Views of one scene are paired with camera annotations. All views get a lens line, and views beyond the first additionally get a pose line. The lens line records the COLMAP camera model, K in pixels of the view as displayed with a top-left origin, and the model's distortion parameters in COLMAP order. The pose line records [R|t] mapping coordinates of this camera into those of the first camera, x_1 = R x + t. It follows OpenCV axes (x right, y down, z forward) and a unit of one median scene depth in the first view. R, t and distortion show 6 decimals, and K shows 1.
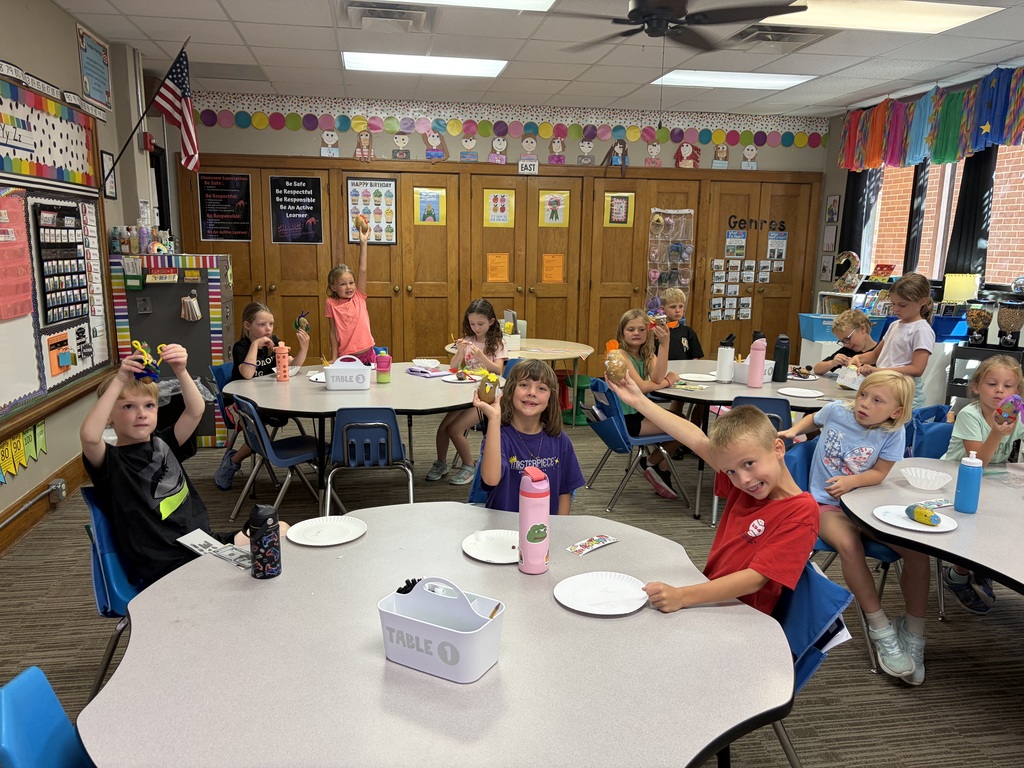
lens RADIAL K [[726.5, 0, 512.0], [0, 726.5, 384.0], [0, 0, 1]] dist [0.010833, -0.028298]
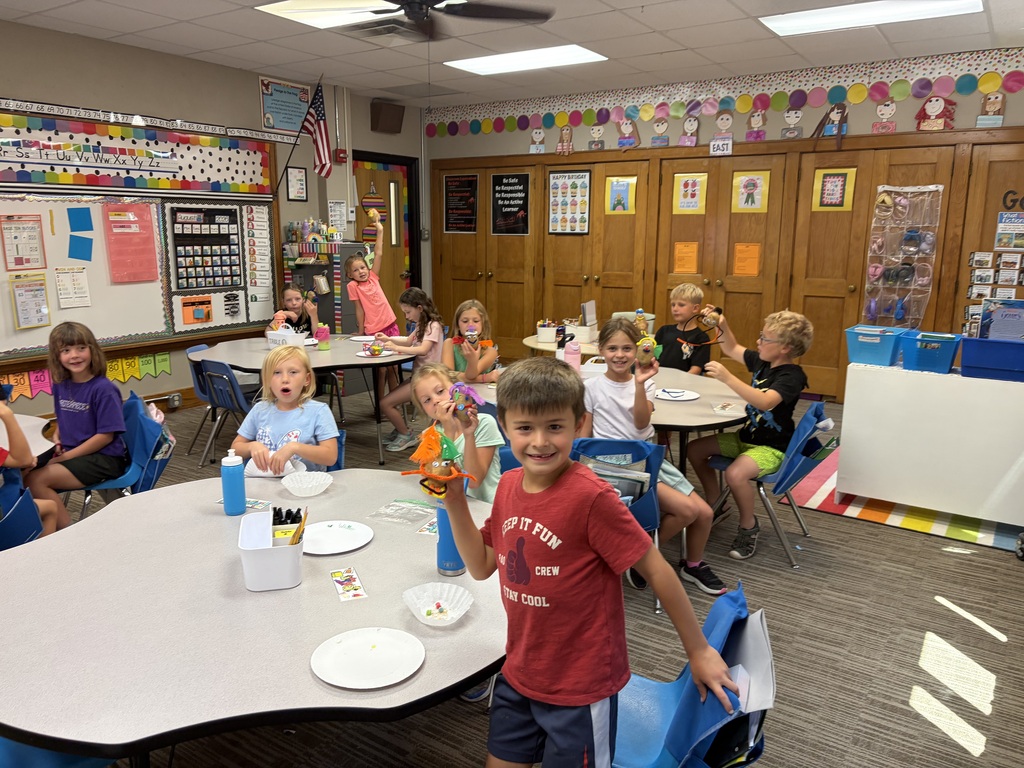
lens RADIAL K [[726.5, 0, 512.0], [0, 726.5, 384.0], [0, 0, 1]] dist [0.010833, -0.028298]
pose [[0.756113, 0.124746, -0.642441, 0.441803], [-0.118459, 0.991537, 0.053112, -0.024759], [0.643630, 0.035944, 0.764492, 0.156262]]
